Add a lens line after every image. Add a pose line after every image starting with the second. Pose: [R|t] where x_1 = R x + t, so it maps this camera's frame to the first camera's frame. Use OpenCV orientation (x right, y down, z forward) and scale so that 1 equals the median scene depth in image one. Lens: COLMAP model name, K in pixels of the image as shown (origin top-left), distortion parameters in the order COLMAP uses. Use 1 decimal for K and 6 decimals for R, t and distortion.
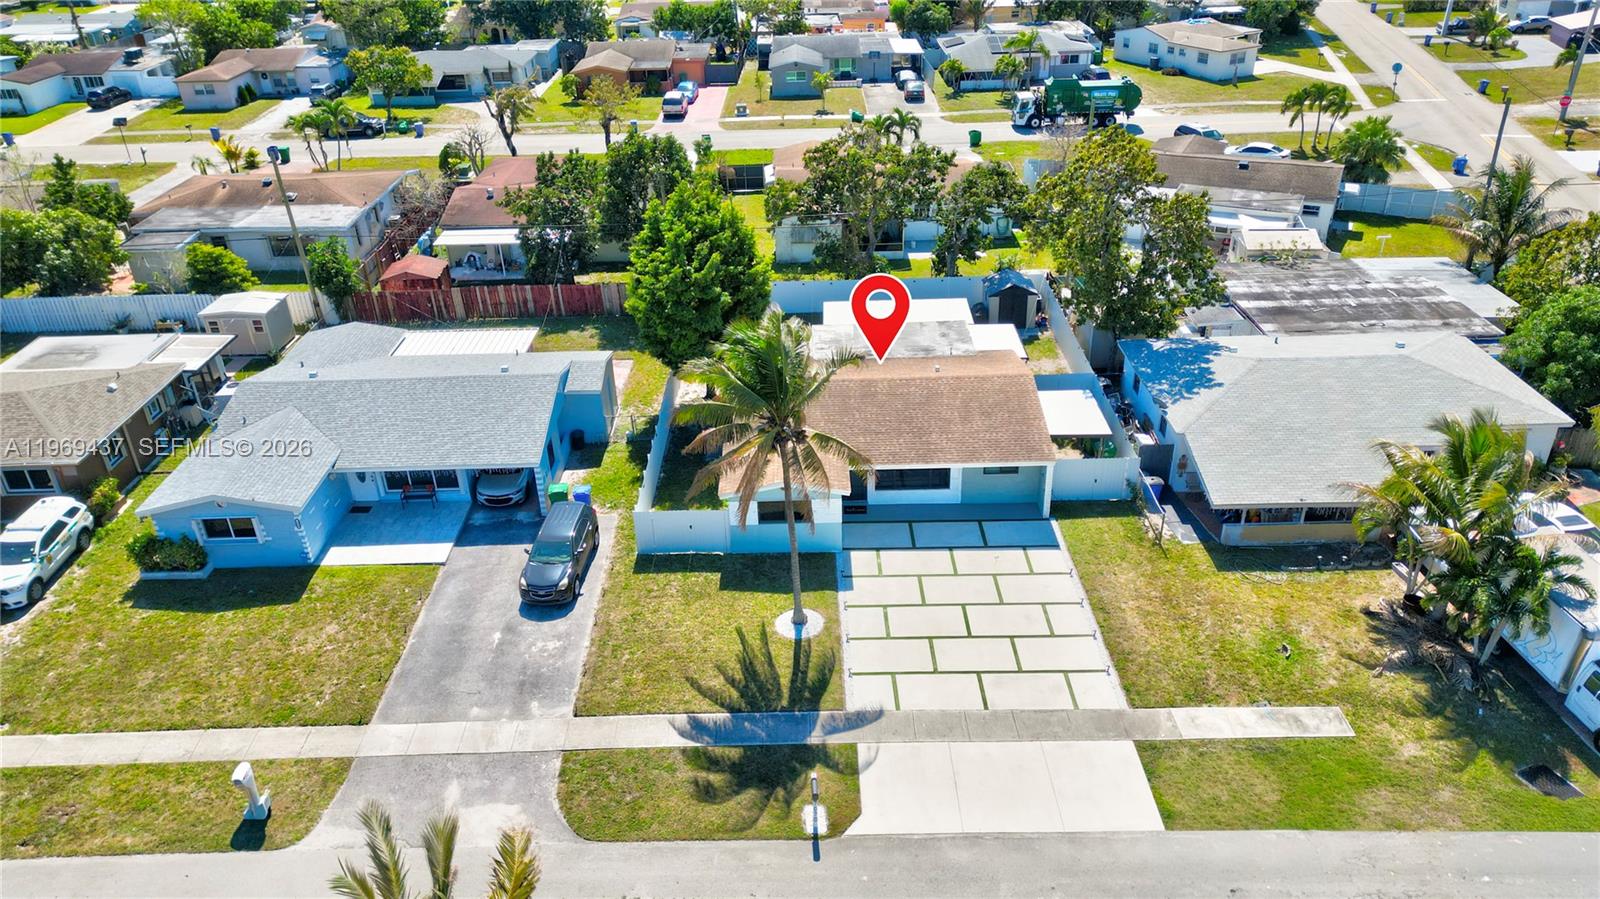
lens RADIAL K [[1115.3, 0, 801.9], [0, 1115.3, 446.9], [0, 0, 1]] dist [0.068102, -0.059989]
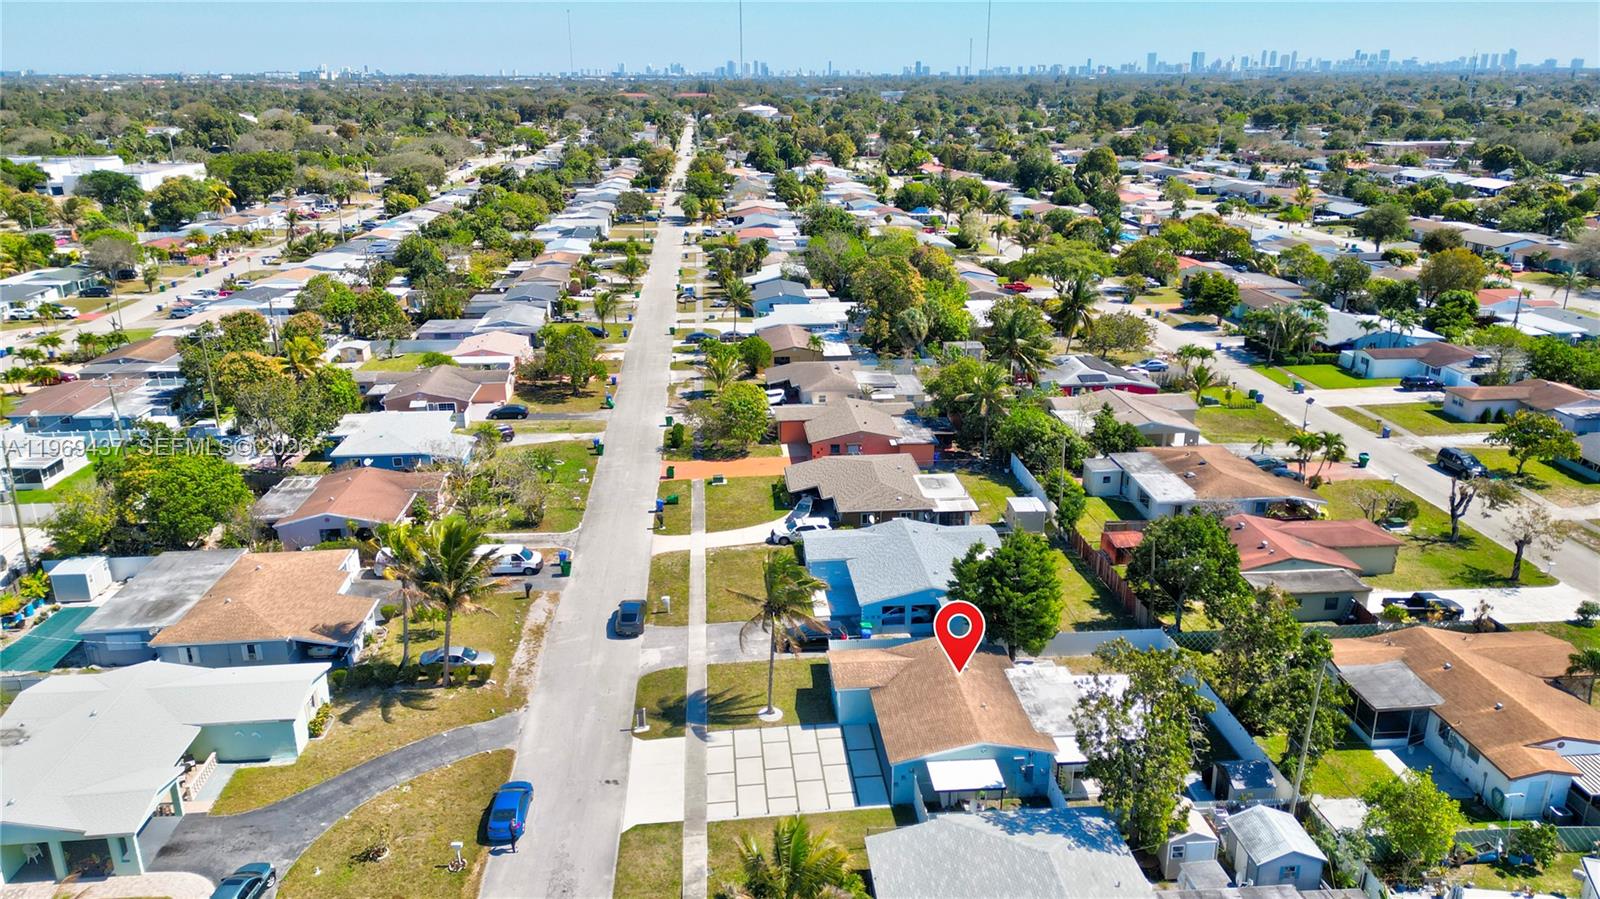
lens RADIAL K [[1115.3, 0, 801.9], [0, 1115.3, 446.9], [0, 0, 1]] dist [0.068102, -0.059989]
pose [[0.079803, 0.340759, -0.936758, 1.202130], [-0.482103, 0.835727, 0.262937, -0.552285], [0.872472, 0.430631, 0.230974, 0.301352]]
